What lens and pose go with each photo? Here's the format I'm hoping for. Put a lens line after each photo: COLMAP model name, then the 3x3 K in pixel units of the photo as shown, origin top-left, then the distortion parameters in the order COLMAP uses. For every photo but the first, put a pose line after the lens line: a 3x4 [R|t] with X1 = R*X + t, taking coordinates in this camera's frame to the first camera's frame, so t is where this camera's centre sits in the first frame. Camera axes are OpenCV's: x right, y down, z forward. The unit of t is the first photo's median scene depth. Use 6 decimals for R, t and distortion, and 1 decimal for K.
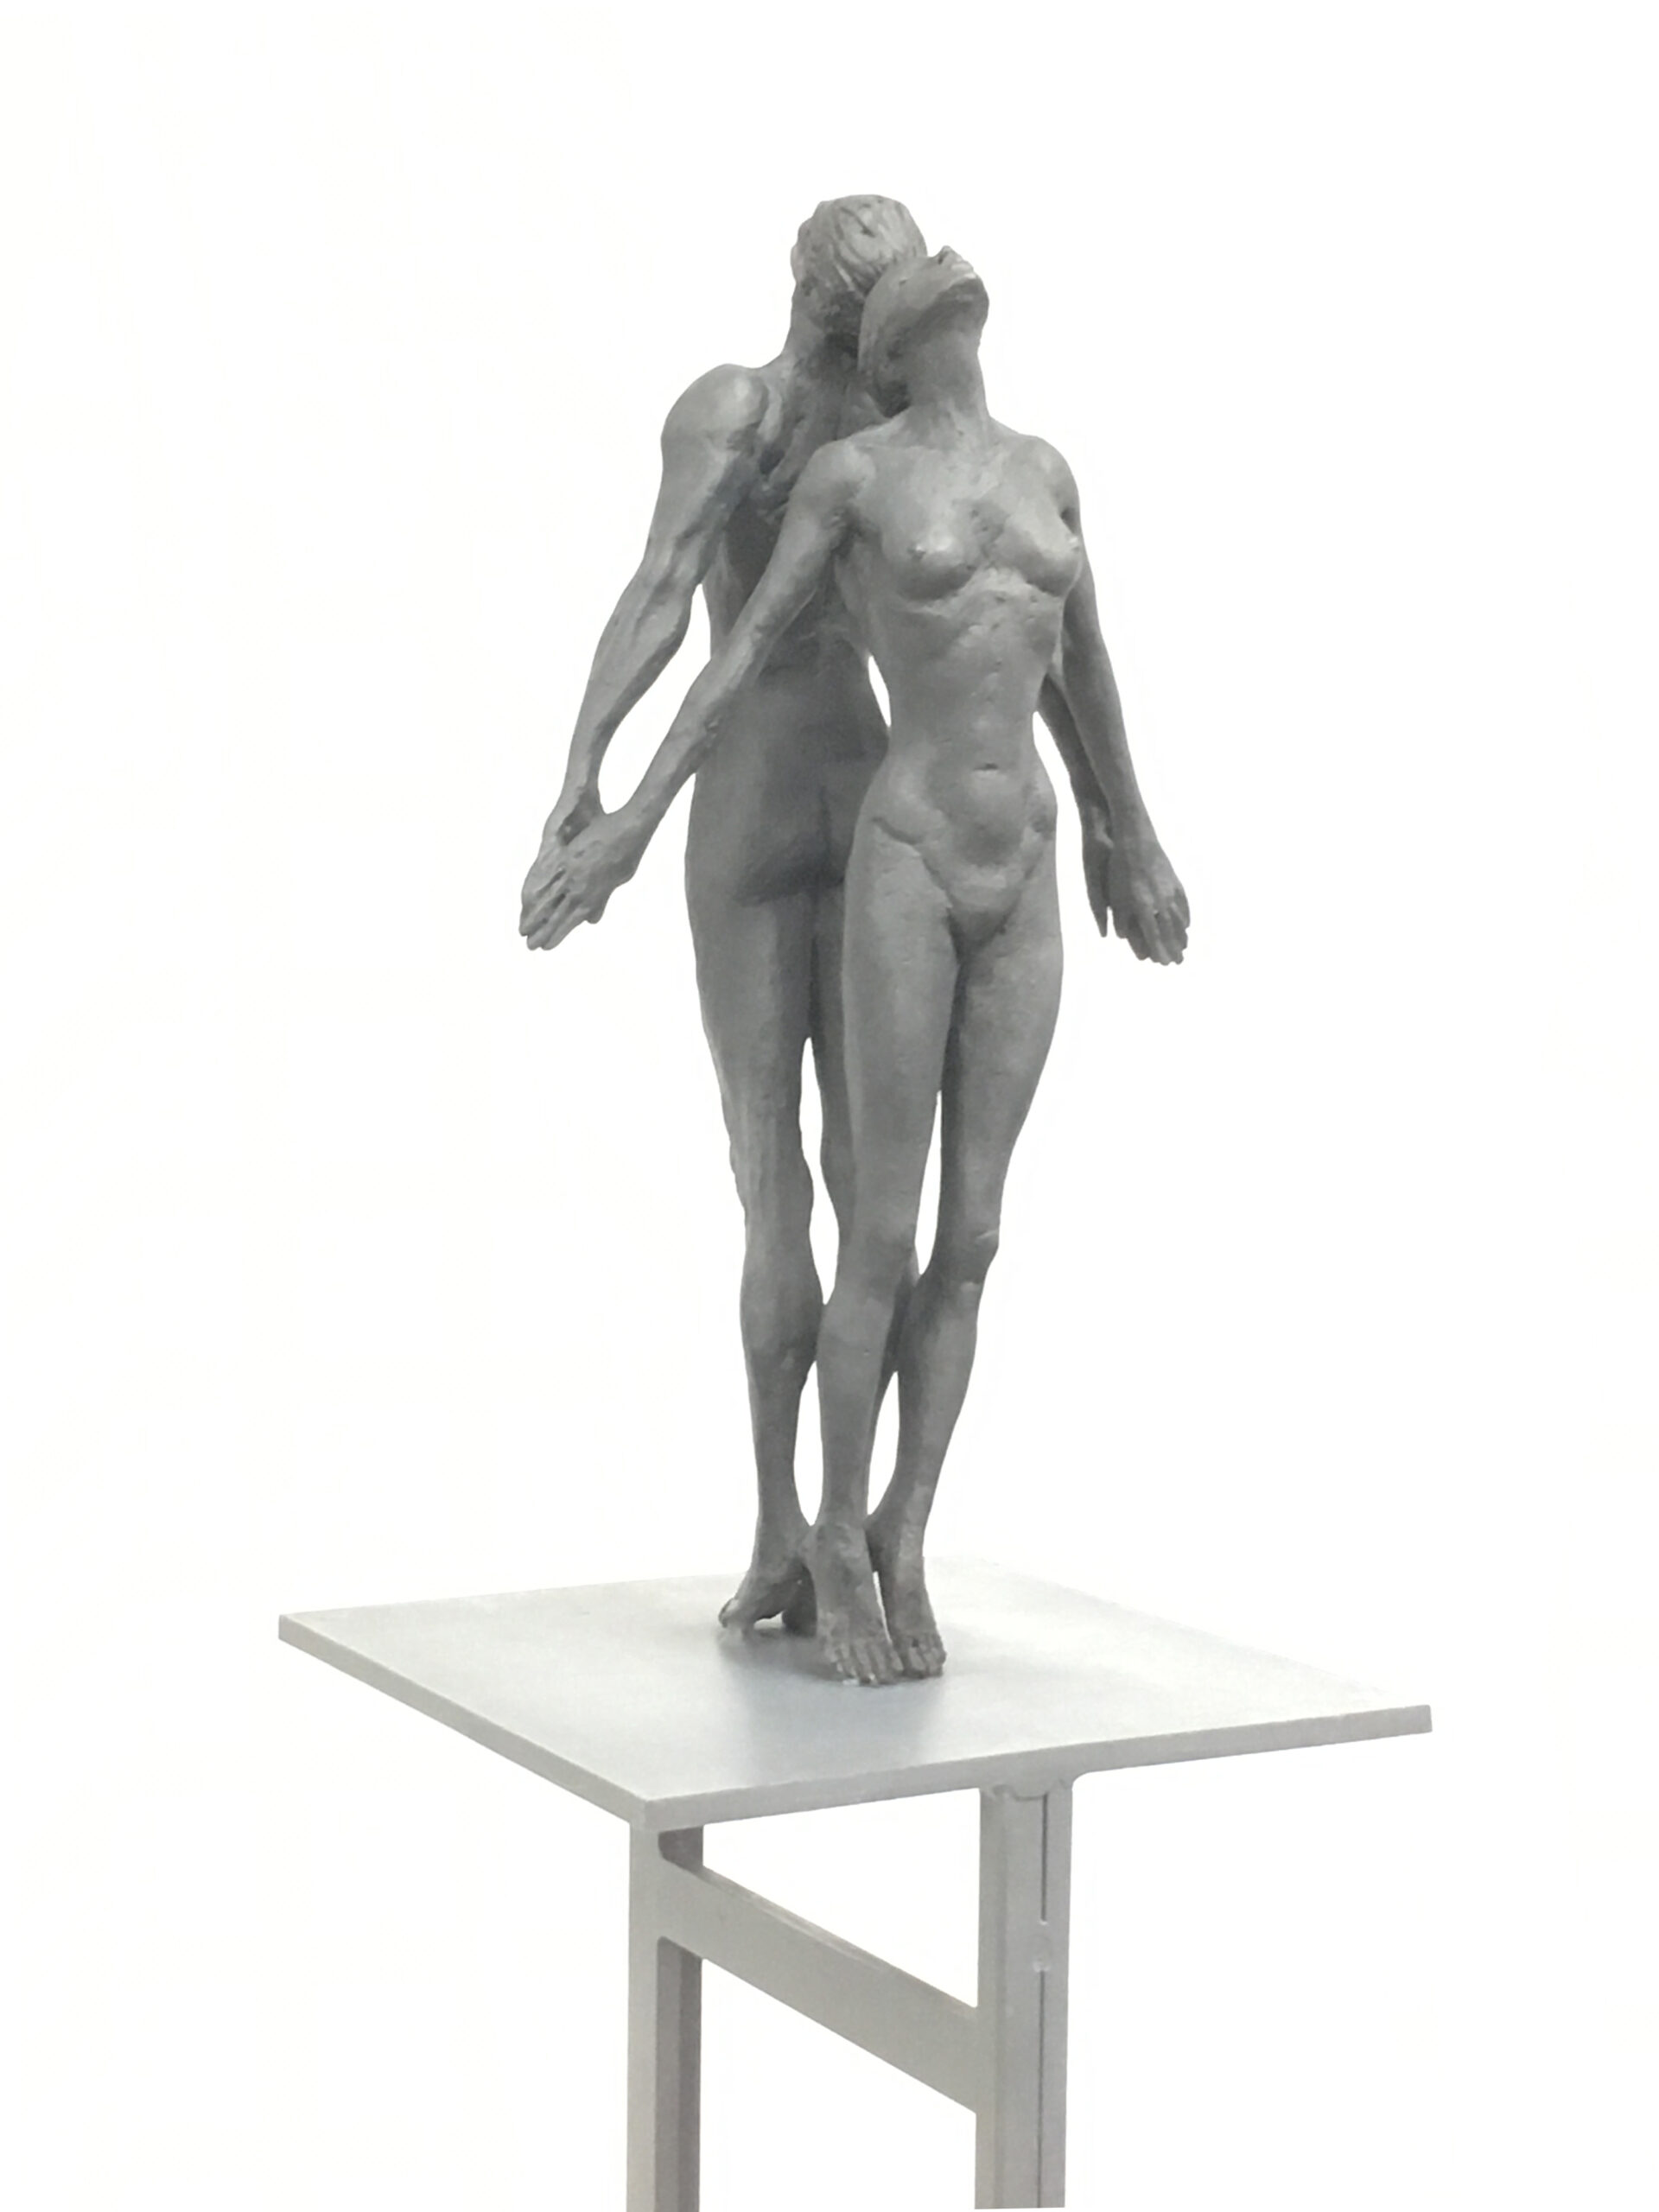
lens RADIAL K [[3918.1, 0, 830.6], [0, 3918.1, 1109.2], [0, 0, 1]] dist [-0.128345, 0.000000]
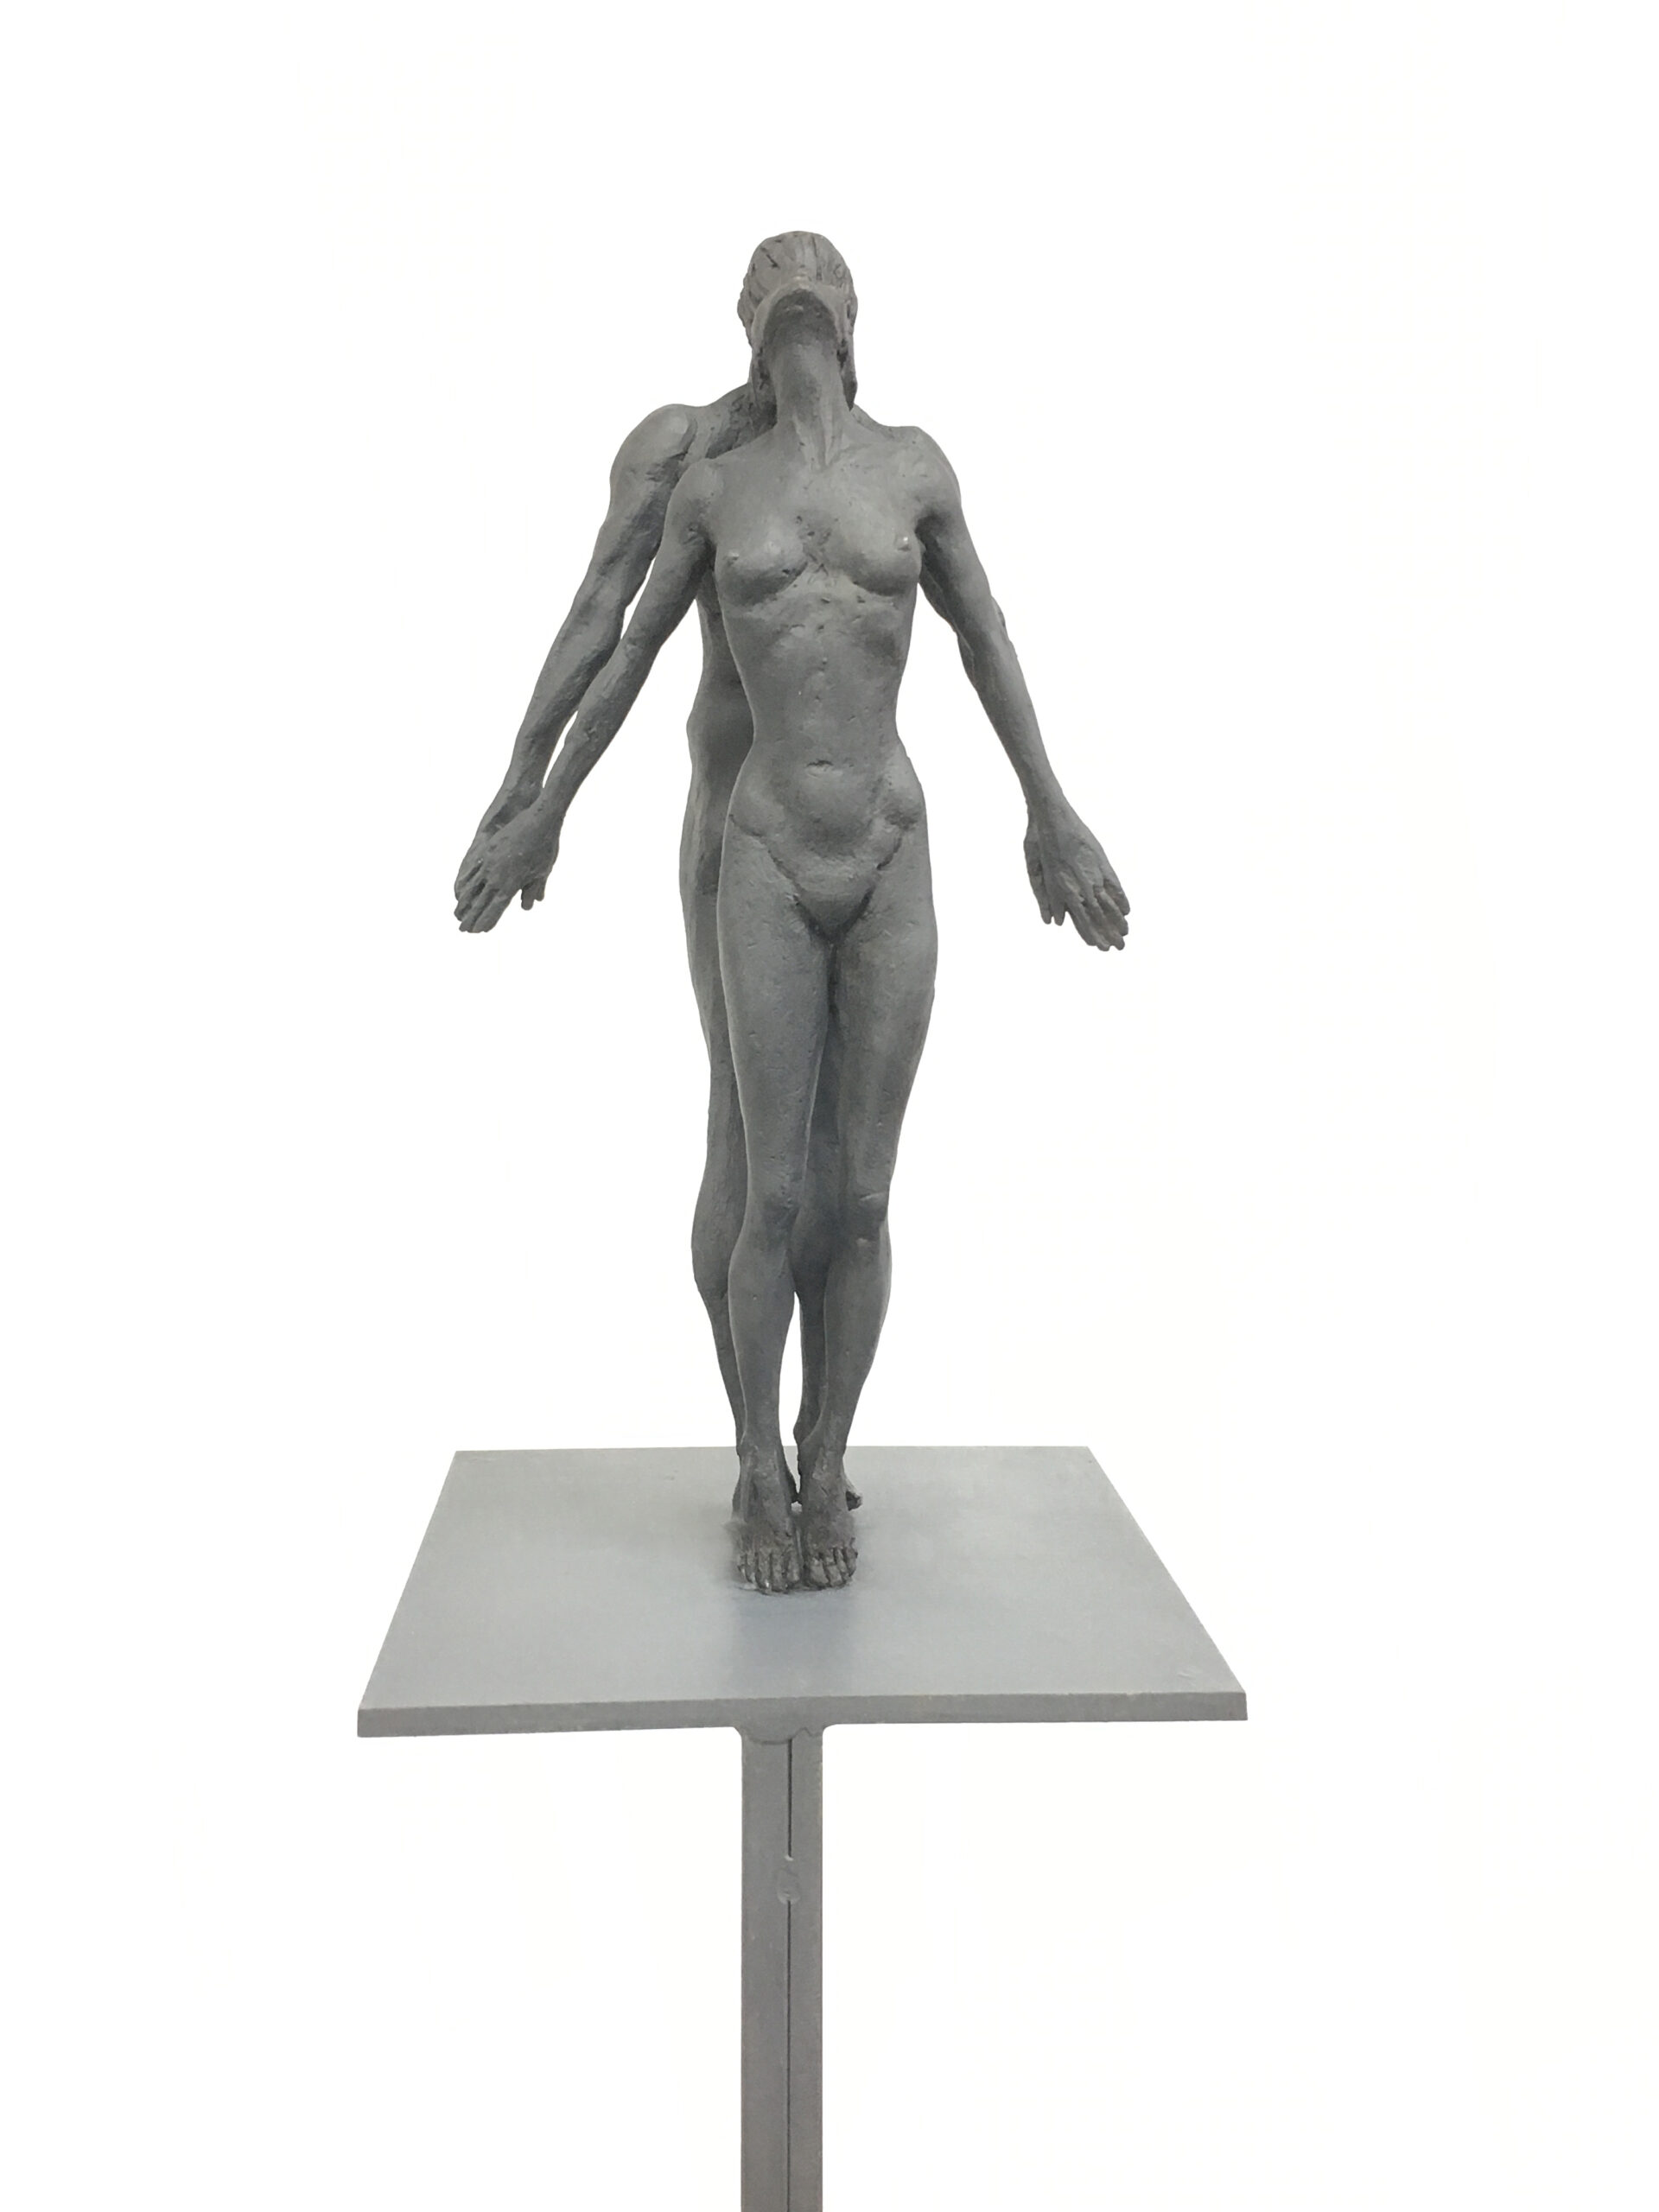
lens RADIAL K [[2189.9, 0, 864.7], [0, 2189.9, 1108.2], [0, 0, 1]] dist [-0.001400, 0.000000]
pose [[0.893930, 0.046156, -0.445823, 0.319522], [-0.024382, 0.998218, 0.054457, -0.026681], [0.447542, -0.037811, 0.893463, 0.471392]]
